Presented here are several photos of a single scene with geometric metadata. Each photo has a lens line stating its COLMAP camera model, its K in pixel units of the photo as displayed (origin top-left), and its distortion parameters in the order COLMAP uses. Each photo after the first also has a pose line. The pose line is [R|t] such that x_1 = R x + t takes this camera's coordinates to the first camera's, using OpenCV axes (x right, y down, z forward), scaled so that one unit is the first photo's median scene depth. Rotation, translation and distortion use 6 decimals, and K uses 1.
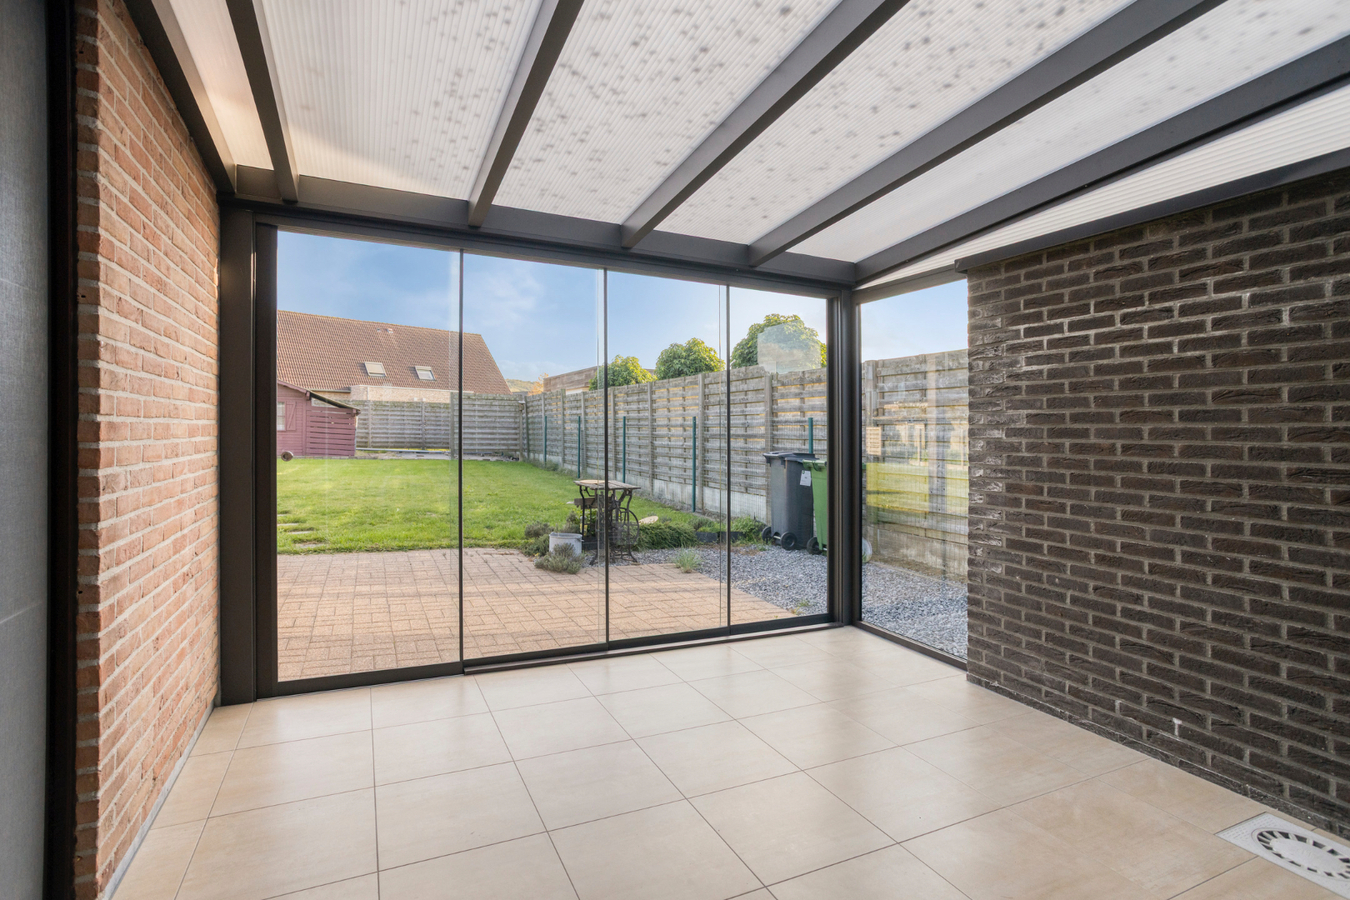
lens RADIAL K [[658.8, 0, 675.0], [0, 658.8, 450.0], [0, 0, 1]] dist [-0.001688, -0.026055]
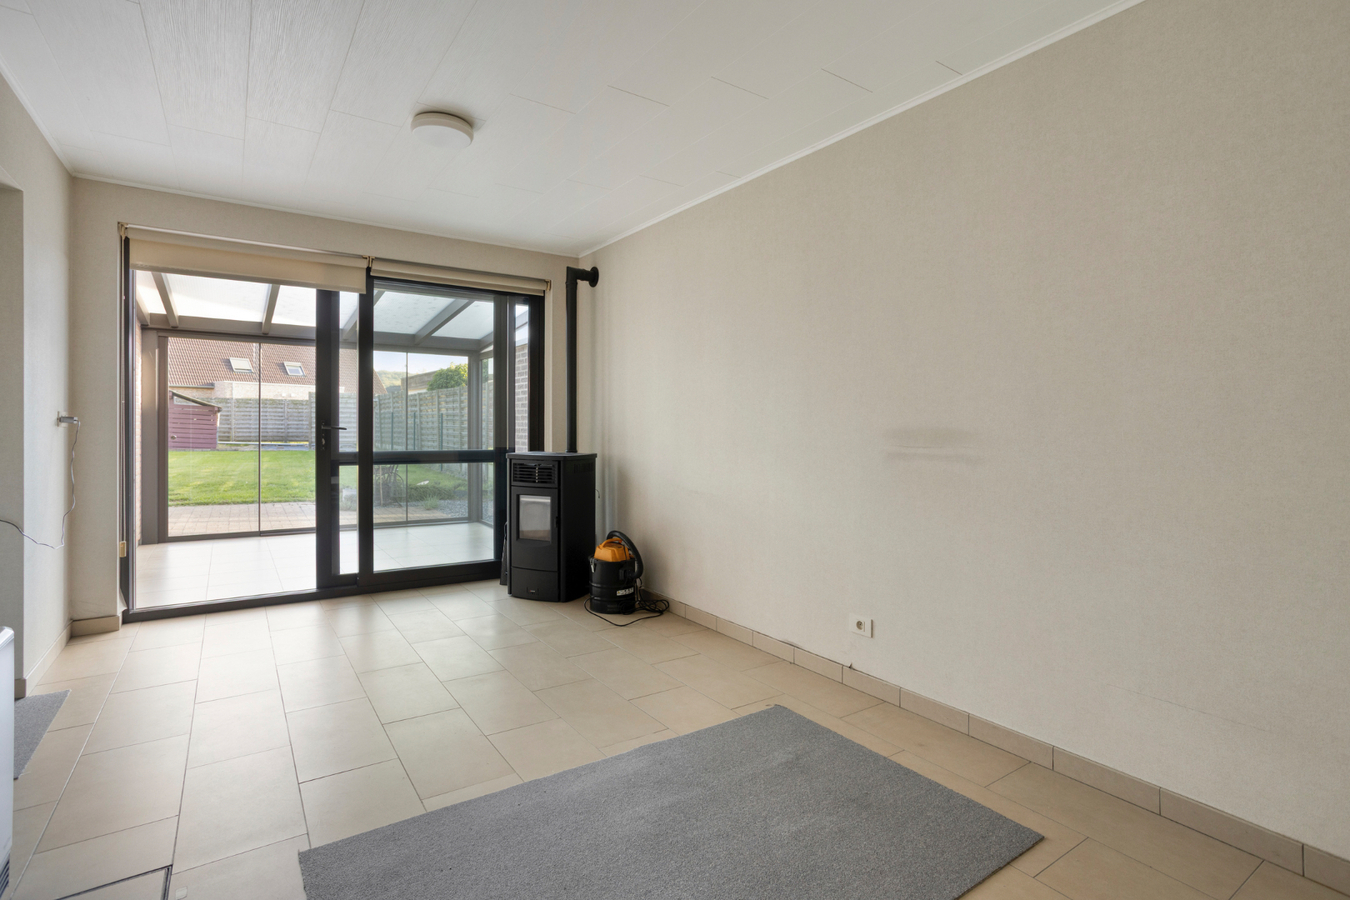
lens RADIAL K [[656.2, 0, 671.2], [0, 656.2, 433.3], [0, 0, 1]] dist [-0.028837, 0.024781]
pose [[0.988461, -0.009264, 0.151189, 0.141358], [0.011423, 0.999845, -0.013422, 0.008701], [-0.151041, 0.014995, 0.988414, -0.271472]]
